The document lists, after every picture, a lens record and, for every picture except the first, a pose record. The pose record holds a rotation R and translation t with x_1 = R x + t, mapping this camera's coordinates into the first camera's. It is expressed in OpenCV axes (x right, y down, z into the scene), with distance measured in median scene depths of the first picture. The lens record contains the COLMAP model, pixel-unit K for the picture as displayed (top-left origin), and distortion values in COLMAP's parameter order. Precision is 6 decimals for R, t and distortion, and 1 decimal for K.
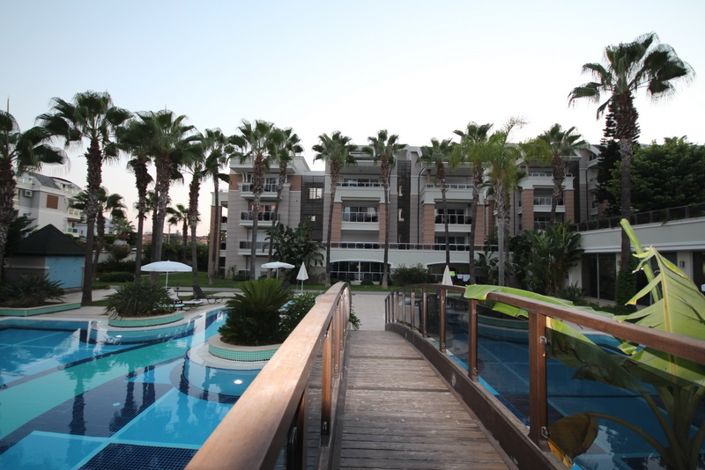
lens RADIAL K [[330.7, 0, 352.5], [0, 330.7, 235.0], [0, 0, 1]] dist [0.001222, -0.000153]
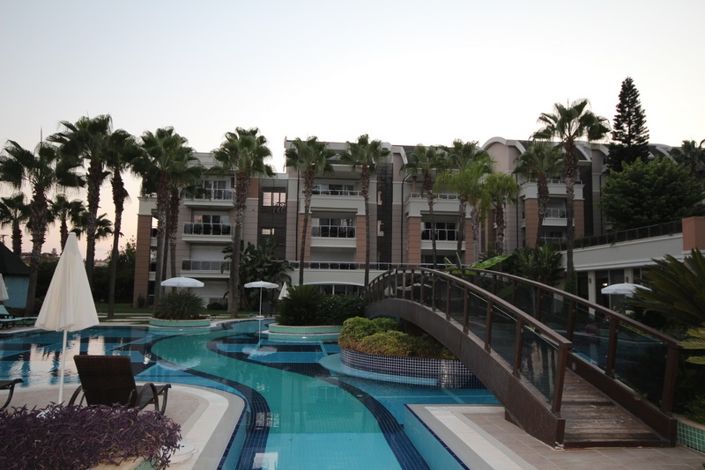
lens RADIAL K [[552.1, 0, 352.5], [0, 552.1, 235.0], [0, 0, 1]] dist [0.031001, 0.000303]
pose [[0.993106, 0.006496, 0.117041, -0.095514], [-0.002969, 0.999537, -0.030284, -0.003490], [-0.117183, 0.029728, 0.992665, -0.399799]]
